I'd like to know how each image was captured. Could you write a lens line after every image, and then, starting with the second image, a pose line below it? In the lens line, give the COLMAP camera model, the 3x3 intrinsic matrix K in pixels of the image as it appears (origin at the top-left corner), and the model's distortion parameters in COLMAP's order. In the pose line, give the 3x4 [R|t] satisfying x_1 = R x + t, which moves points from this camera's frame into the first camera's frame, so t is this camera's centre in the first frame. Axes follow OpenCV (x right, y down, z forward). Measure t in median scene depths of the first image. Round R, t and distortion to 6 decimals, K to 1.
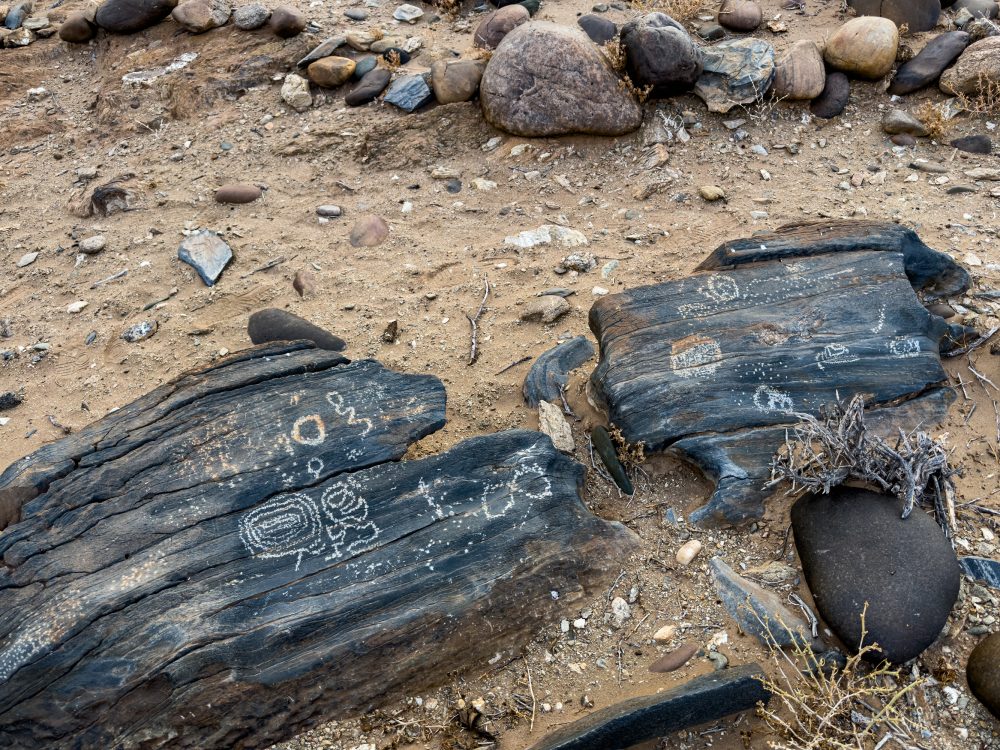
lens RADIAL K [[771.7, 0, 542.6], [0, 771.7, 346.6], [0, 0, 1]] dist [-0.011031, -0.013023]
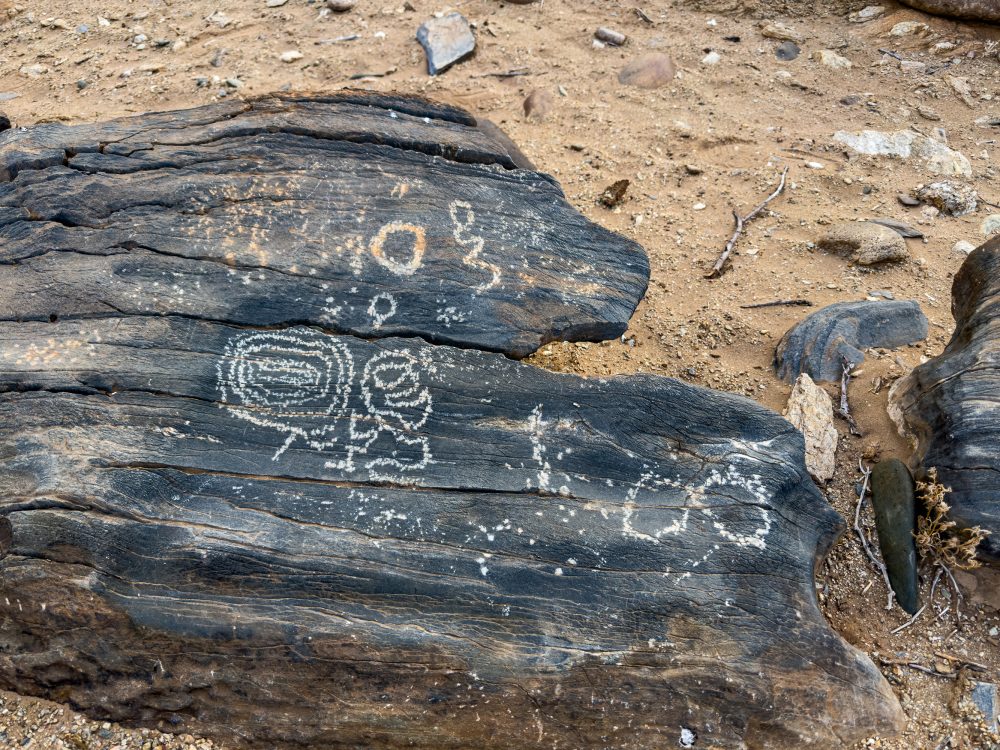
lens RADIAL K [[718.4, 0, 506.3], [0, 718.4, 364.1], [0, 0, 1]] dist [-0.020400, 0.021232]
pose [[0.861600, 0.400360, -0.312021, -0.030029], [-0.369791, 0.916187, 0.154453, 0.066495], [0.347707, -0.017695, 0.937436, 0.457474]]
